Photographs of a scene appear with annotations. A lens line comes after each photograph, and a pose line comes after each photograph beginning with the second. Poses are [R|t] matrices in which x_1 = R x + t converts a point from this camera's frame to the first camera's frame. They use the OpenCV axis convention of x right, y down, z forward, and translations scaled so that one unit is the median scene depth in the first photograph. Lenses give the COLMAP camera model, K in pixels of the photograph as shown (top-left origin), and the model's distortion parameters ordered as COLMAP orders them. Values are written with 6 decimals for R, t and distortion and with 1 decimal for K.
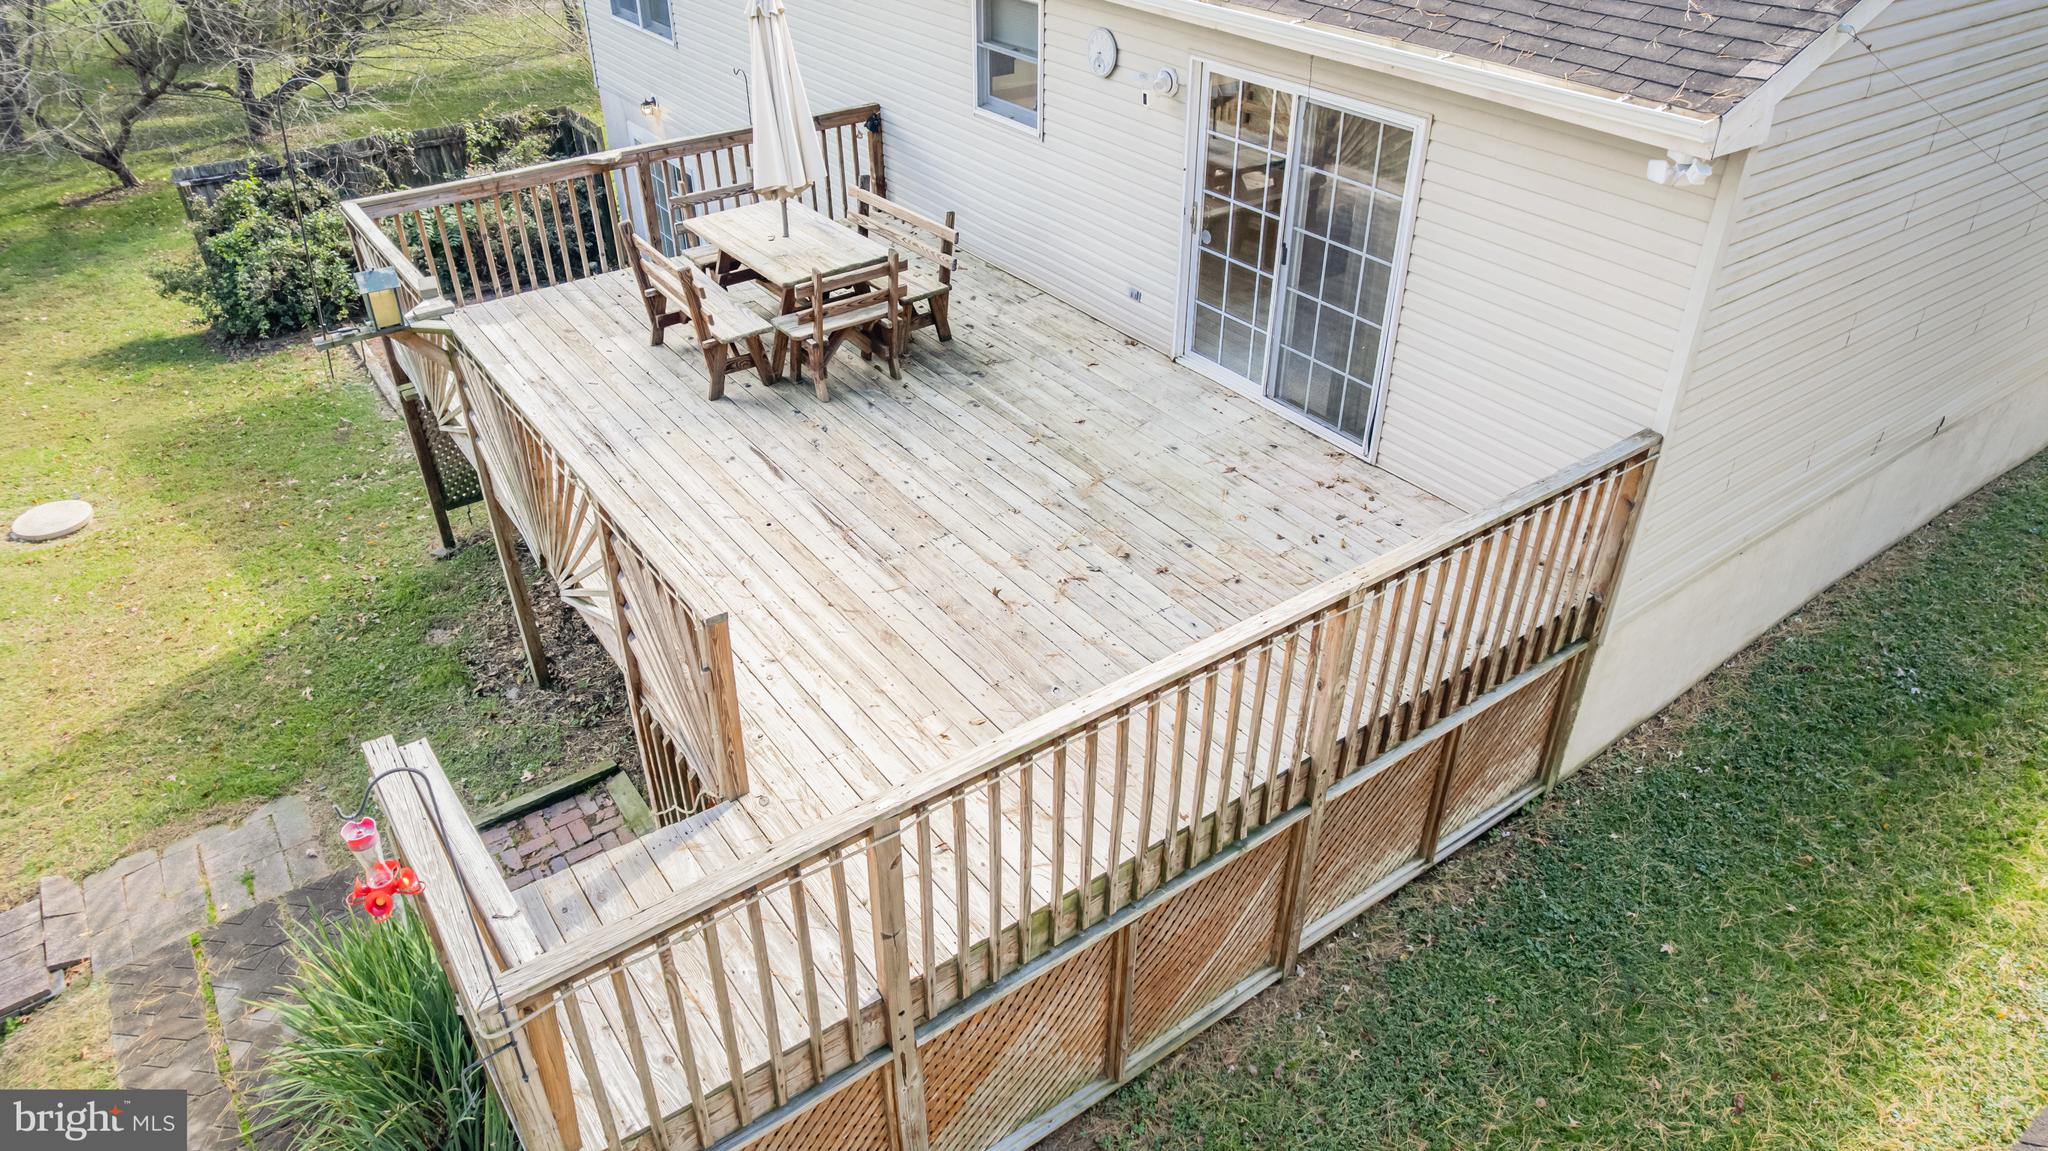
lens RADIAL K [[1259.3, 0, 1030.1], [0, 1259.3, 567.9], [0, 0, 1]] dist [-0.002419, -0.000288]
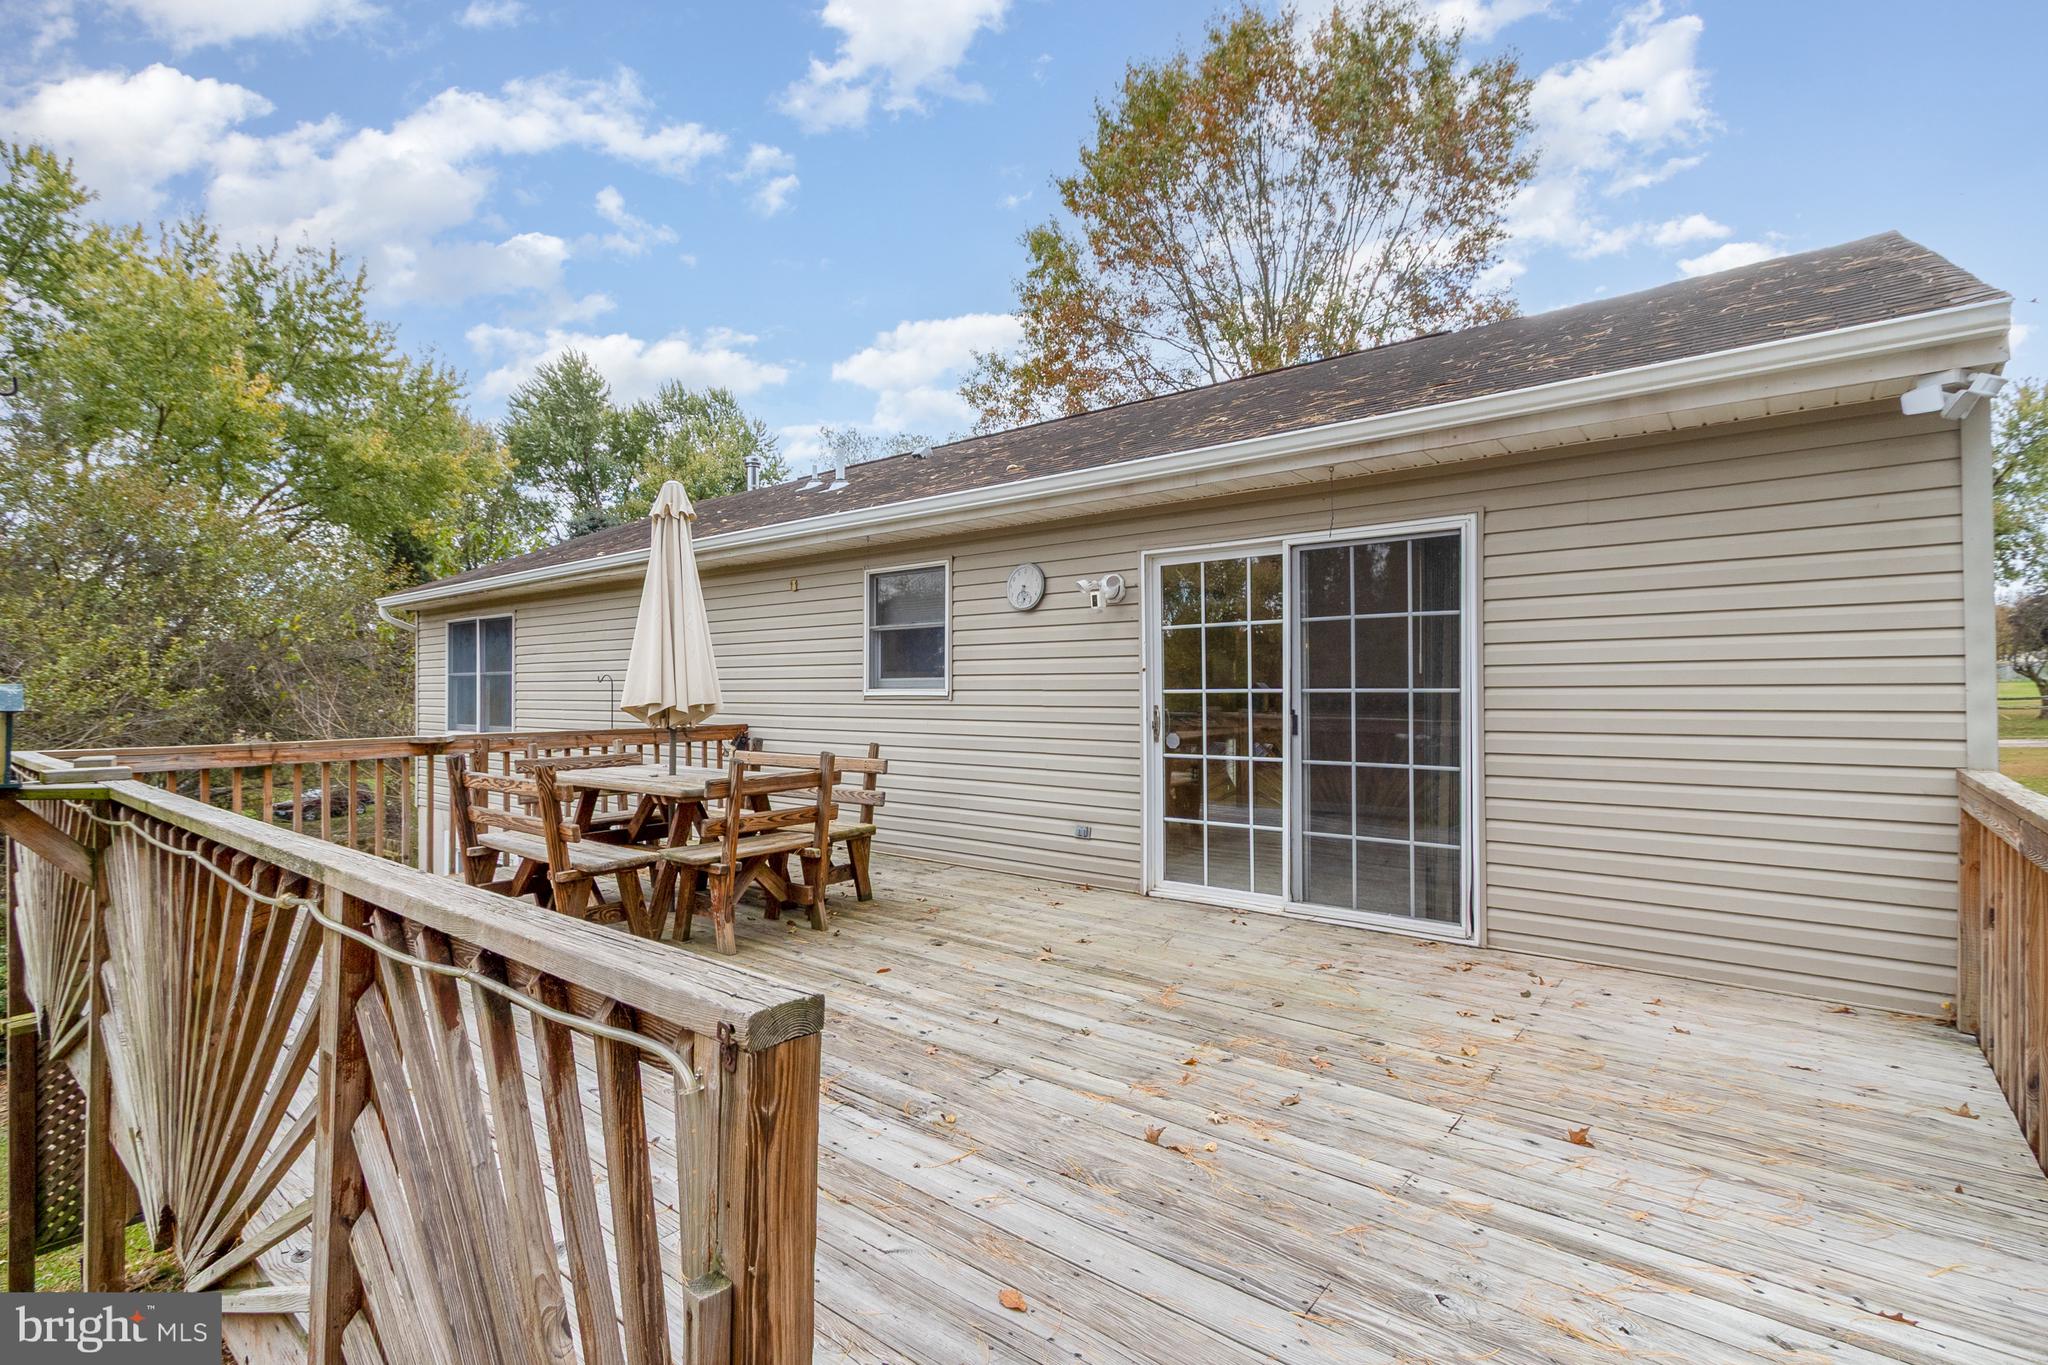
lens RADIAL K [[949.7, 0, 1011.6], [0, 949.7, 677.9], [0, 0, 1]] dist [0.004800, -0.000140]
pose [[0.967415, -0.005544, 0.253136, -0.142817], [0.146113, 0.828720, -0.540253, 0.051262], [-0.206784, 0.559635, 0.802526, 0.442968]]
